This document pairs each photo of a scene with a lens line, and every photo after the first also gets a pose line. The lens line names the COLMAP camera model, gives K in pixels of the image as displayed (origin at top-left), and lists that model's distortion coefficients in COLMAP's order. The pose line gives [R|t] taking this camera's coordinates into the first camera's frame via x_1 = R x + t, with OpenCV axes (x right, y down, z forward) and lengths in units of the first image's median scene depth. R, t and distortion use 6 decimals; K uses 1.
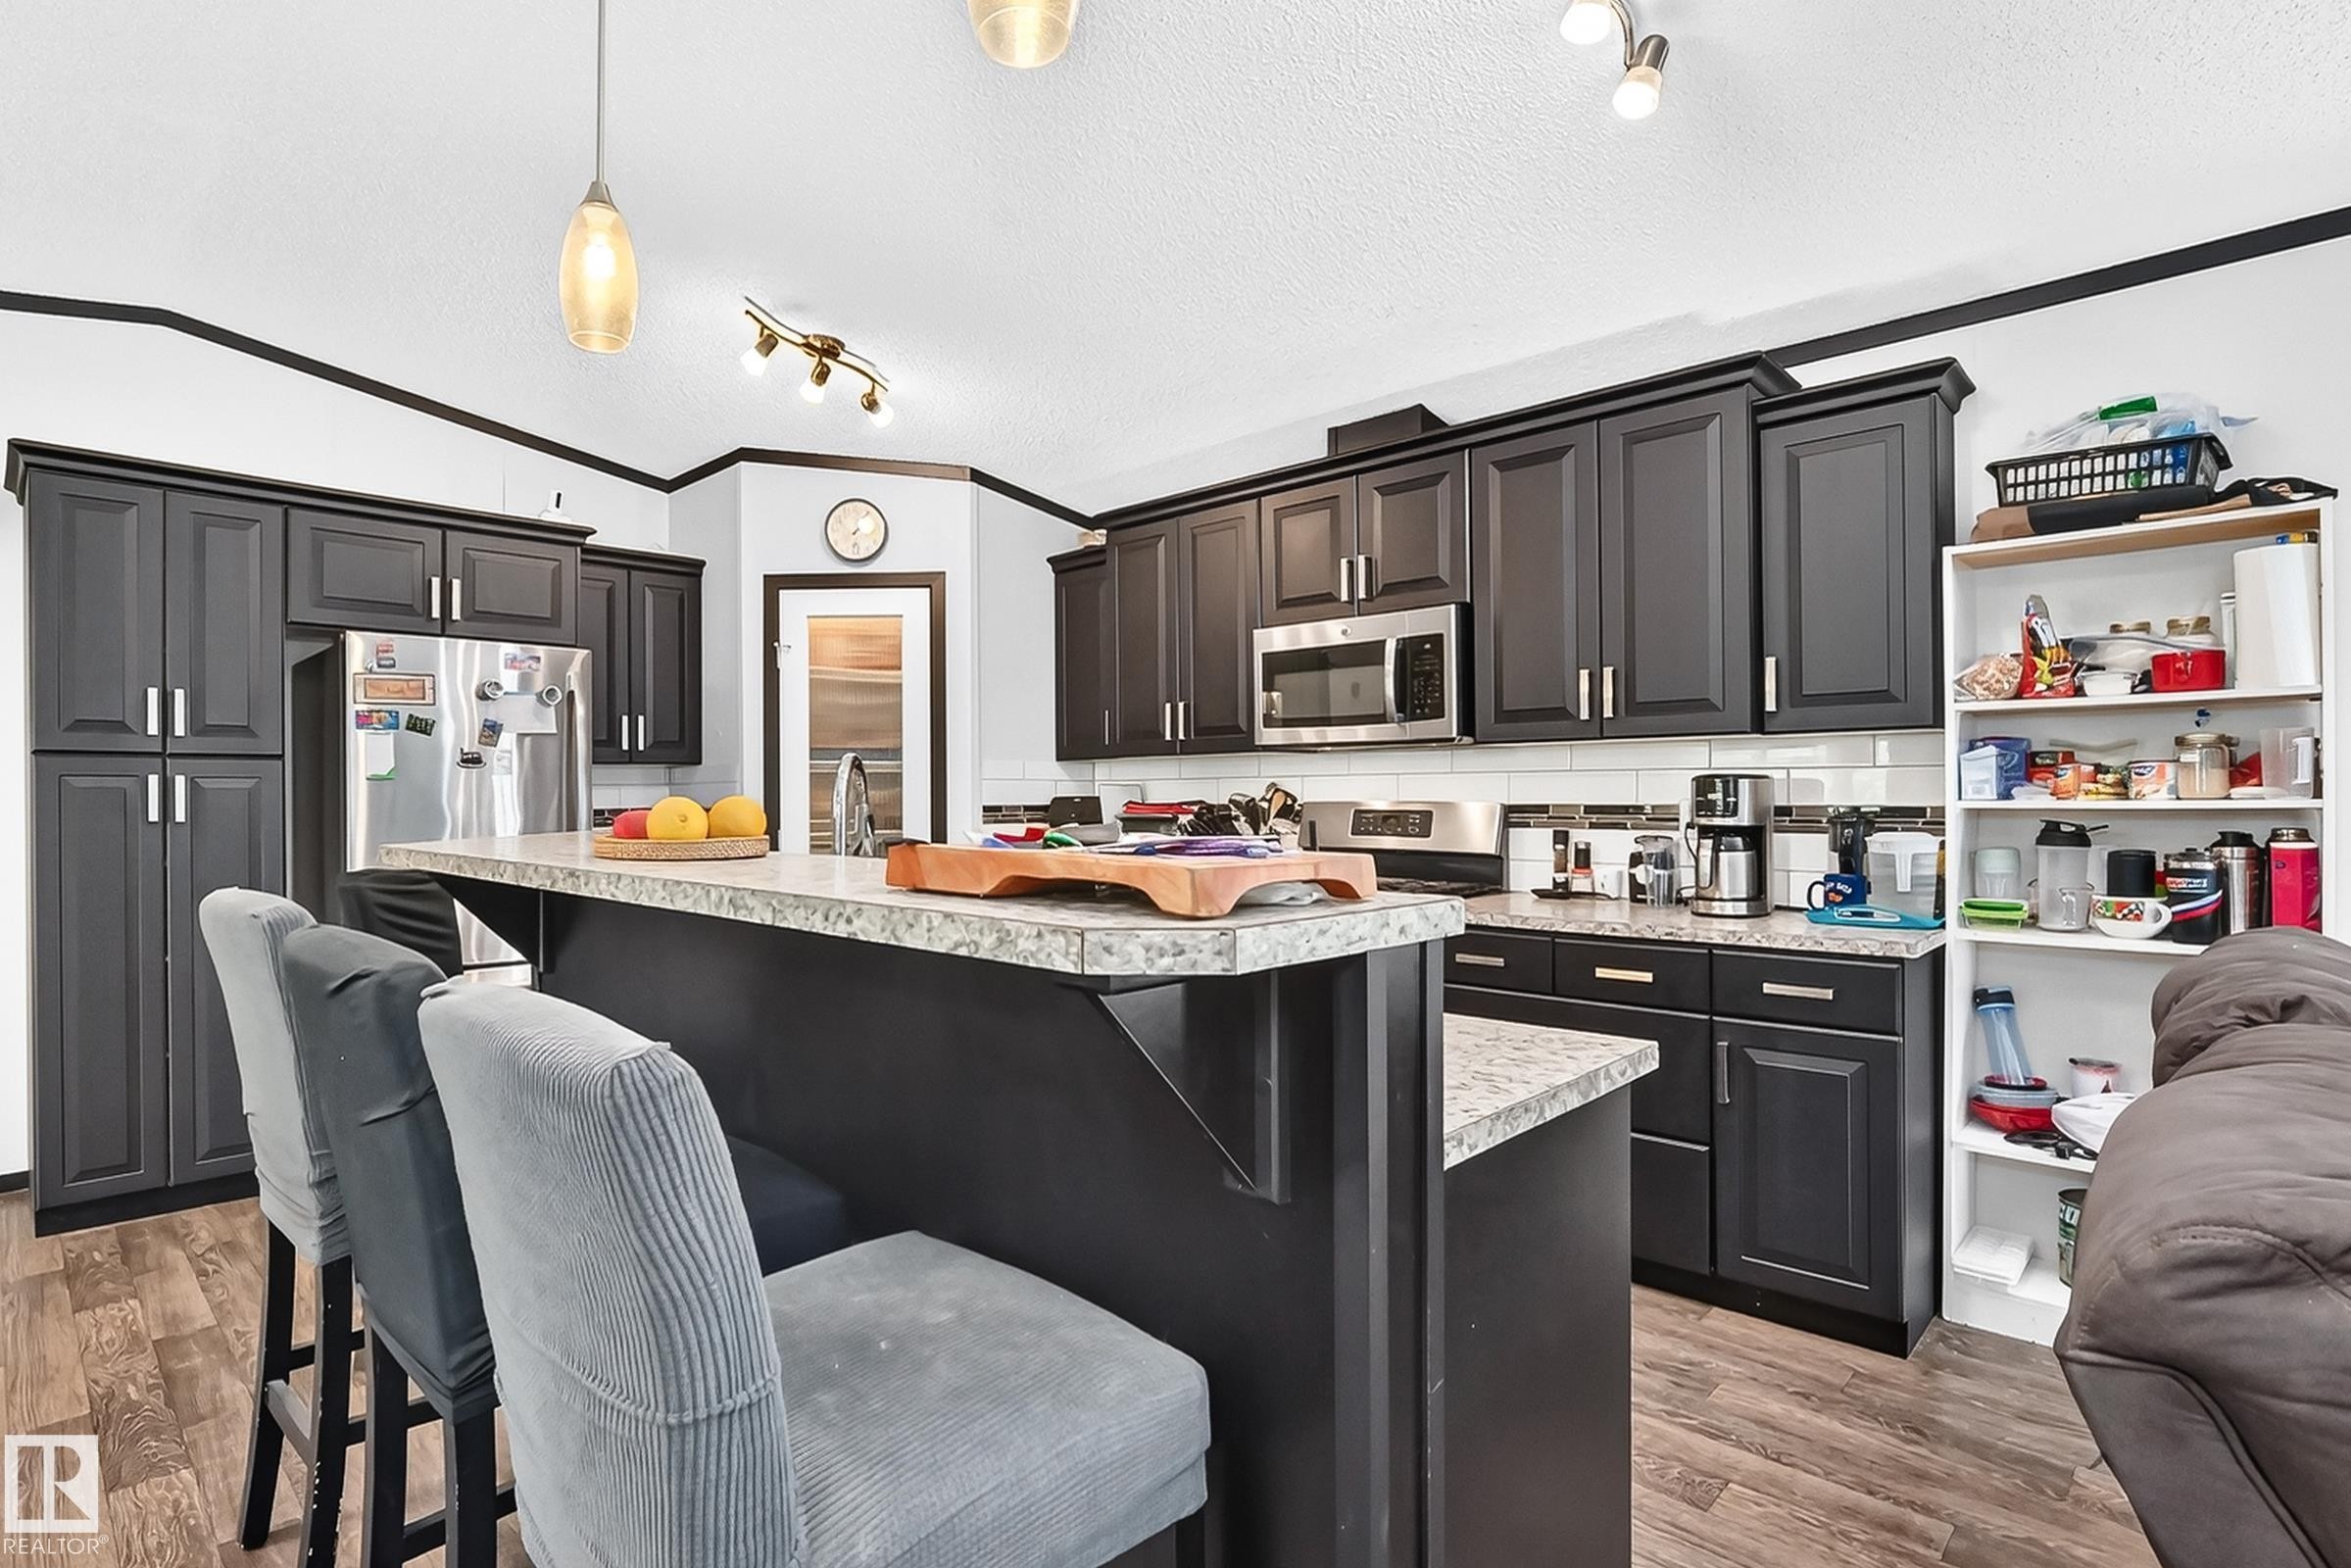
lens RADIAL K [[1095.0, 0, 1110.6], [0, 1095.0, 806.5], [0, 0, 1]] dist [-0.028302, 0.001095]
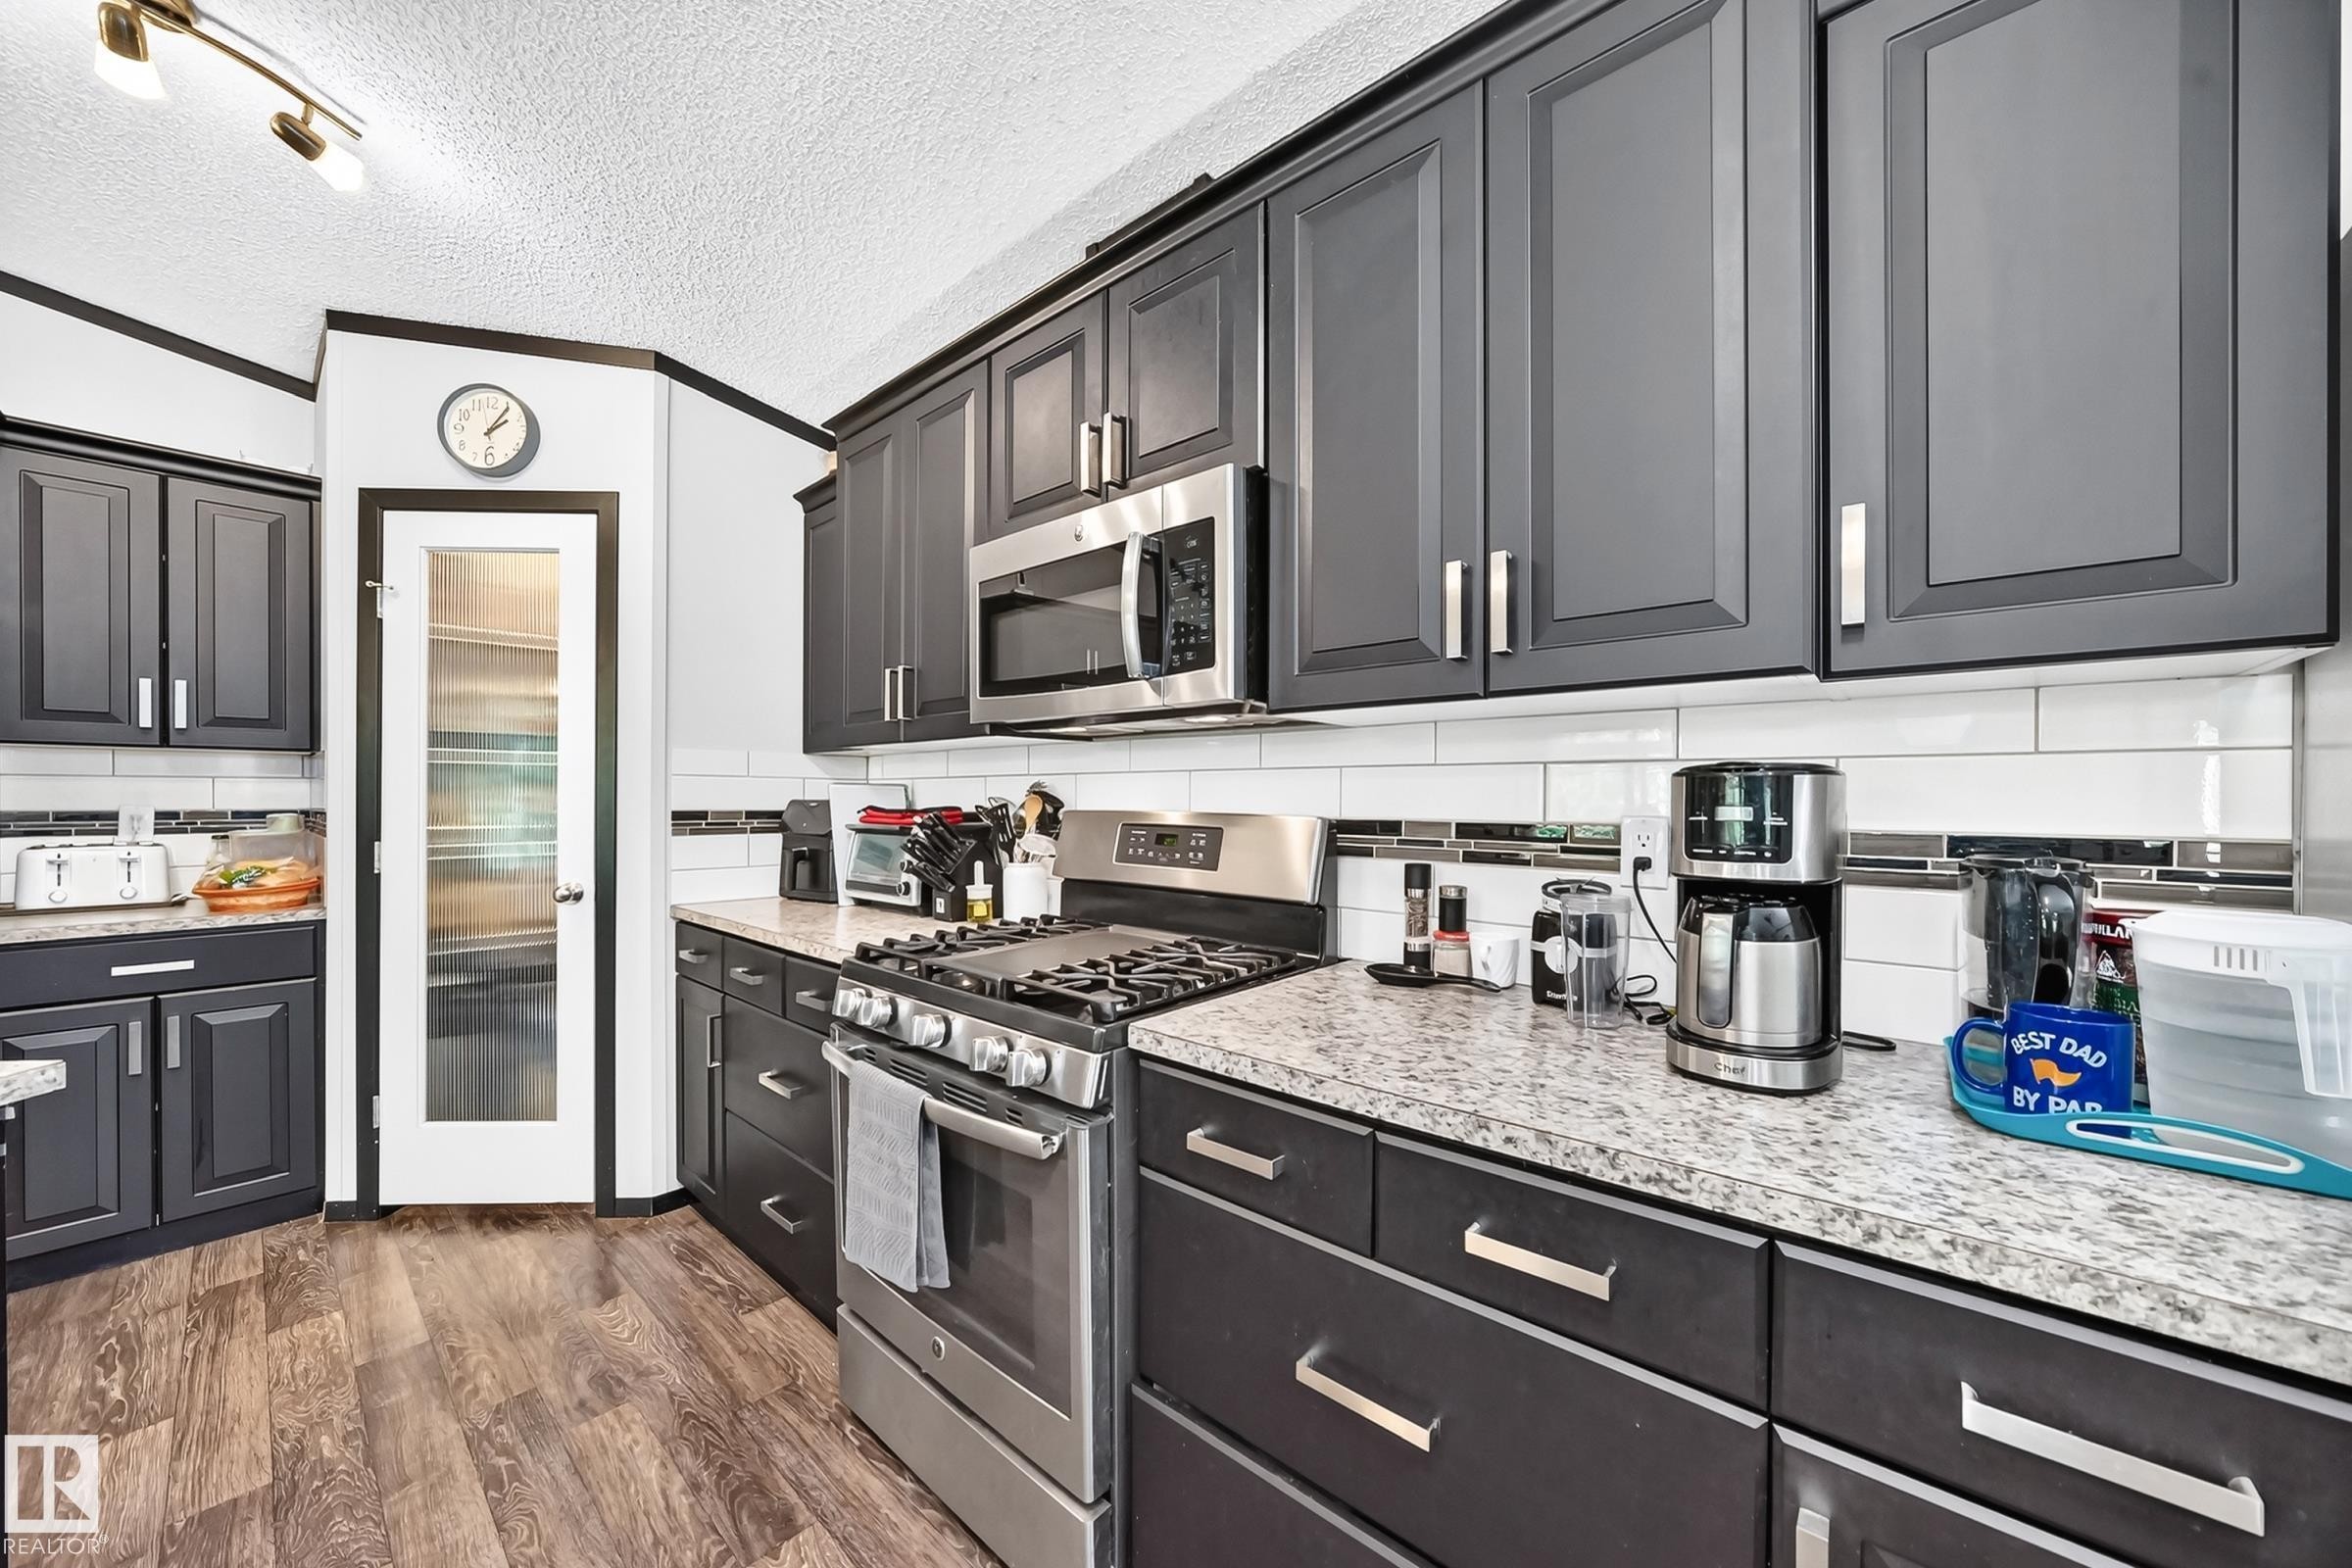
lens RADIAL K [[850.1, 0, 1177.6], [0, 850.1, 799.4], [0, 0, 1]] dist [-0.012089, 0.004840]
pose [[0.997634, 0.010084, 0.068008, 0.245213], [-0.009434, 0.999907, -0.009875, -0.007605], [-0.068102, 0.009210, 0.997636, 0.534976]]
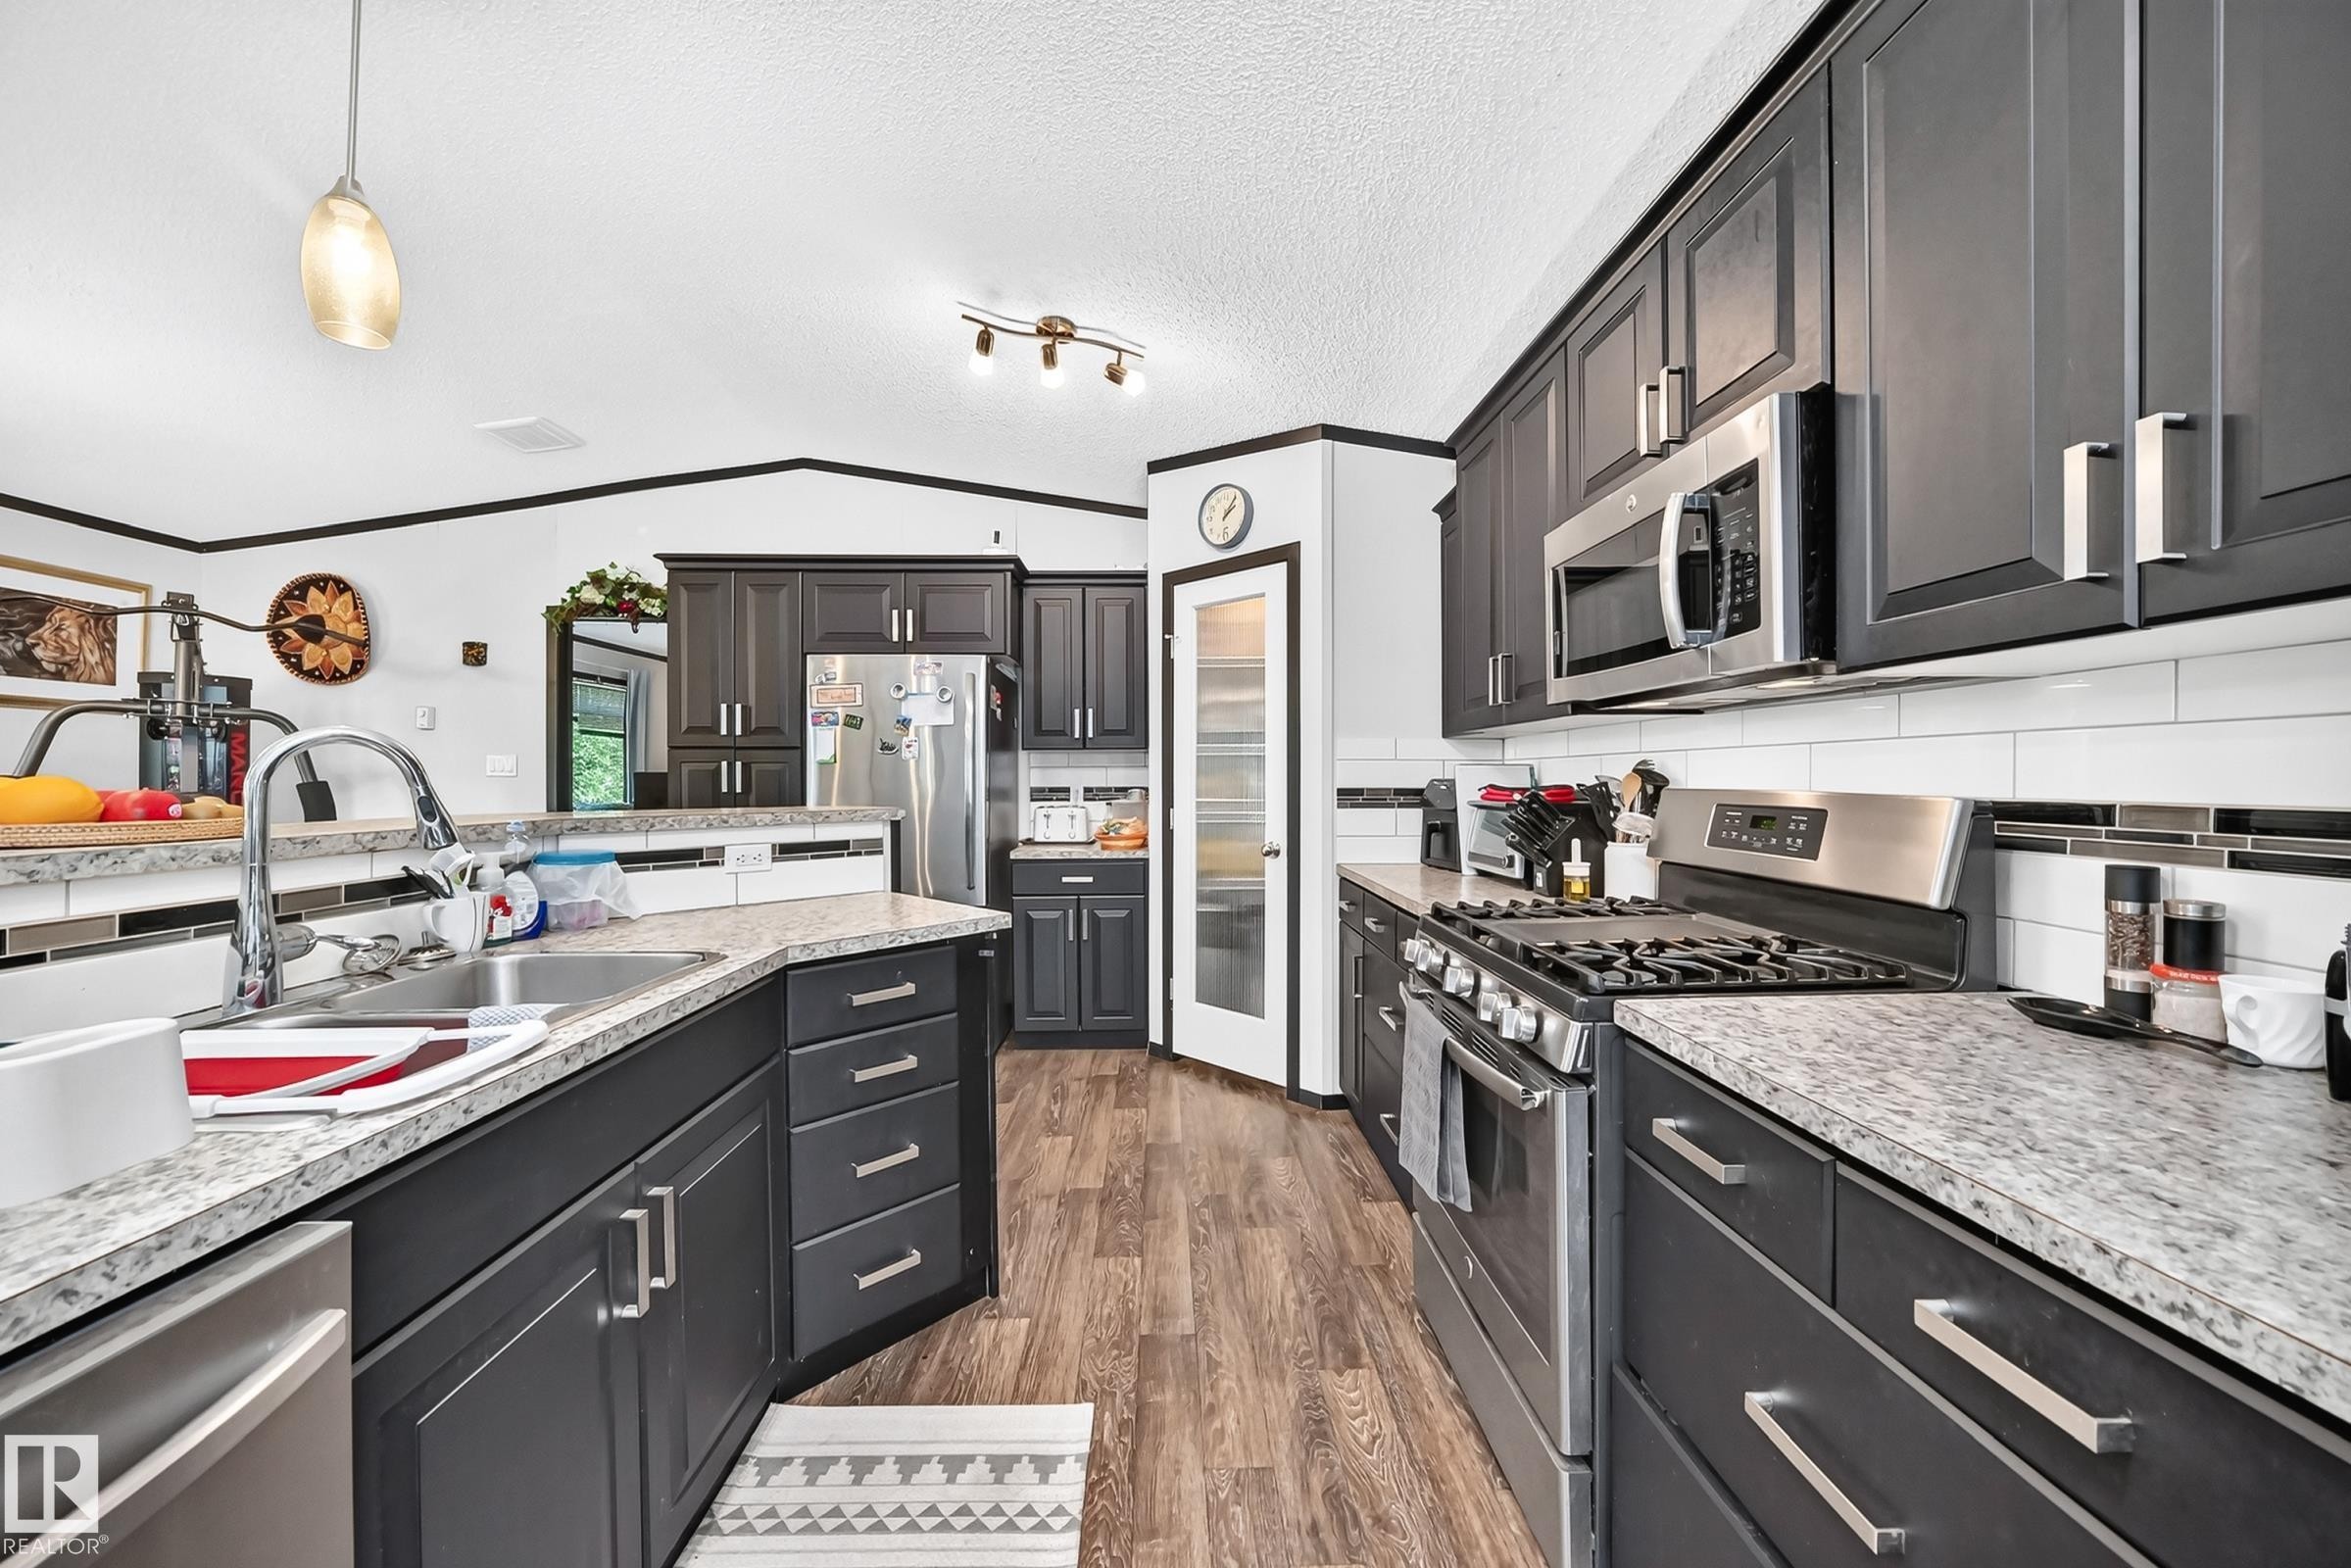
lens RADIAL K [[849.7, 0, 1176.5], [0, 849.7, 779.8], [0, 0, 1]] dist [-0.012089, 0.004840]
pose [[0.734362, 0.005990, -0.678732, 0.354599], [-0.009254, 0.999956, -0.001187, -0.007338], [0.678695, 0.007152, 0.734385, 0.507812]]
